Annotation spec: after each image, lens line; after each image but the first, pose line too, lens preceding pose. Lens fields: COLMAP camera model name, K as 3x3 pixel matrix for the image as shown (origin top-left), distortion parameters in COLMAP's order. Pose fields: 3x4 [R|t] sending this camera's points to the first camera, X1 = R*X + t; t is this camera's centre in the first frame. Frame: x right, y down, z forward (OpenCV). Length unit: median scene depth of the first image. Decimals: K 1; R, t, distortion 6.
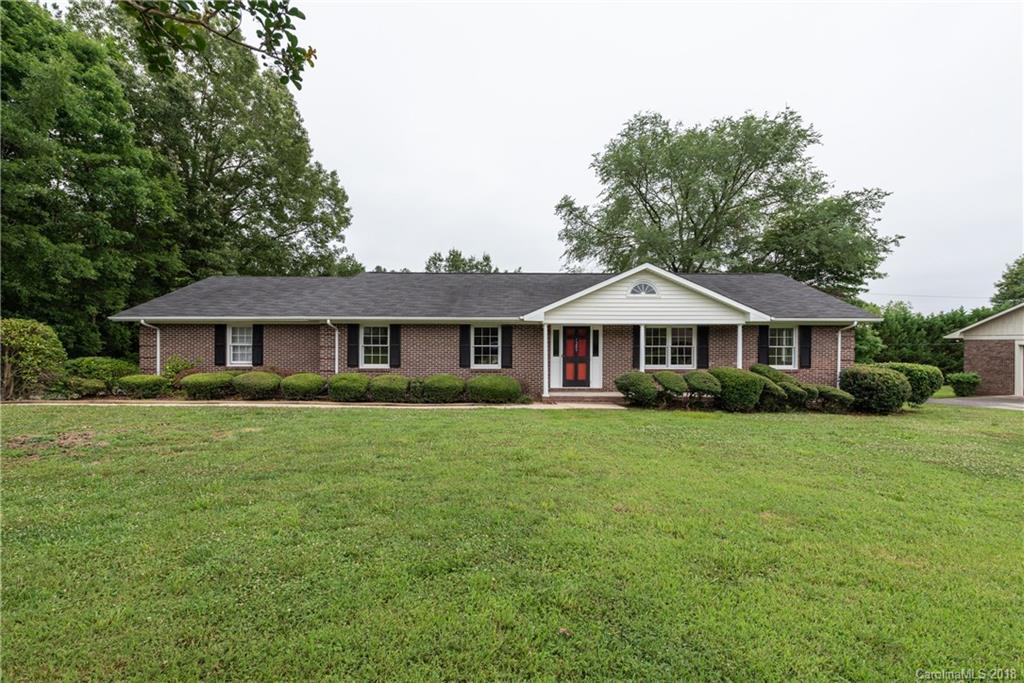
lens RADIAL K [[446.6, 0, 511.7], [0, 446.6, 344.5], [0, 0, 1]] dist [0.001678, -0.000179]
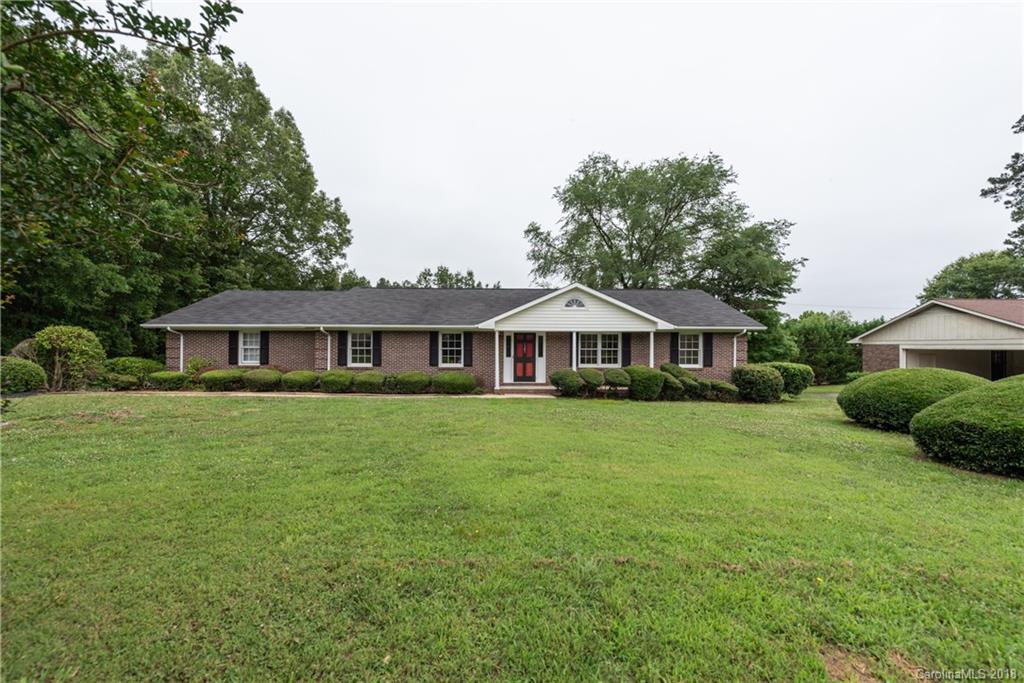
lens RADIAL K [[406.5, 0, 512.7], [0, 406.5, 345.0], [0, 0, 1]] dist [0.003816, 0.000084]
pose [[0.999897, 0.001329, 0.014288, 0.092067], [-0.001185, 0.999949, -0.010069, 0.004007], [-0.014300, 0.010051, 0.999847, -0.118882]]
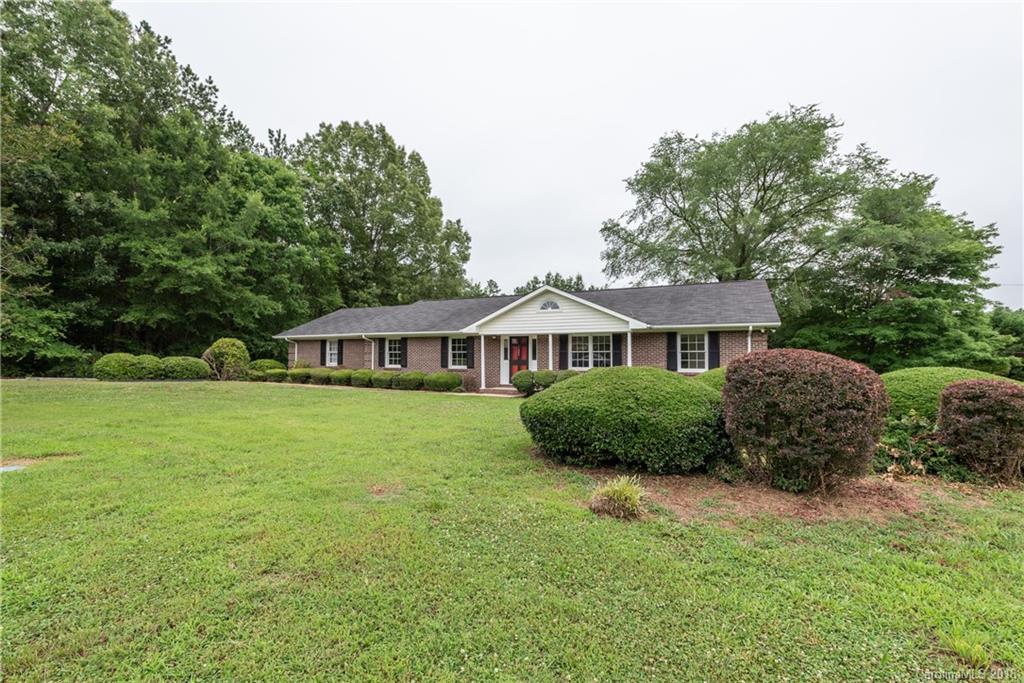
lens RADIAL K [[446.6, 0, 511.7], [0, 446.6, 344.5], [0, 0, 1]] dist [0.001678, -0.000179]
pose [[0.900787, -0.012378, -0.434085, 0.652719], [-0.003356, 0.999365, -0.035460, 0.026670], [0.434249, 0.033398, 0.900174, -0.149932]]
